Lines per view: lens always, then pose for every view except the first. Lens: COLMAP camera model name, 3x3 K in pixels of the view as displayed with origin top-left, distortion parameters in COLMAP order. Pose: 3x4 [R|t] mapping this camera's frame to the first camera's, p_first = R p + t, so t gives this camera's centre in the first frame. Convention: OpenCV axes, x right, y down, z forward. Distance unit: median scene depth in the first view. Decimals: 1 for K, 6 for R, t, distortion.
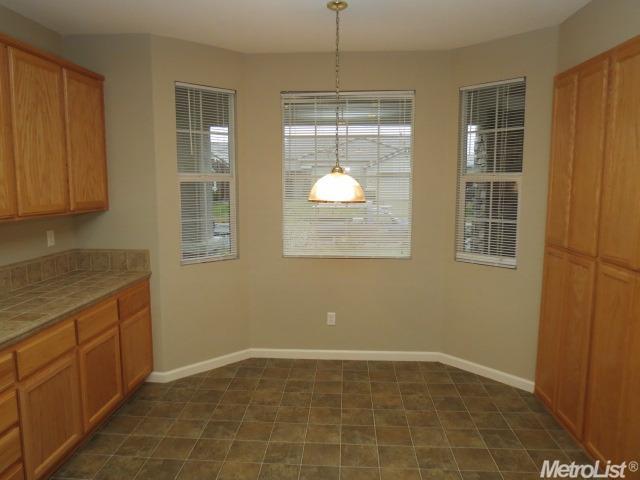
lens RADIAL K [[451.8, 0, 319.1], [0, 451.8, 238.8], [0, 0, 1]] dist [-0.010426, -0.005970]
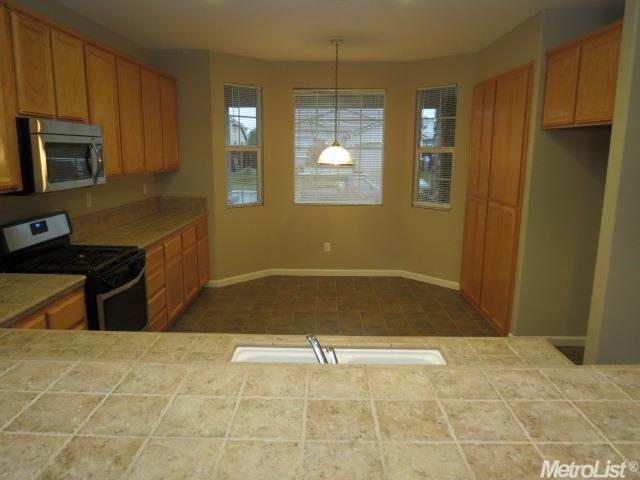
lens RADIAL K [[451.8, 0, 319.4], [0, 451.8, 241.5], [0, 0, 1]] dist [-0.010426, -0.005970]
pose [[0.998767, -0.002408, 0.049584, -0.082249], [-0.001186, 0.997379, 0.072338, 0.061348], [-0.049628, -0.072308, 0.996147, -0.511979]]
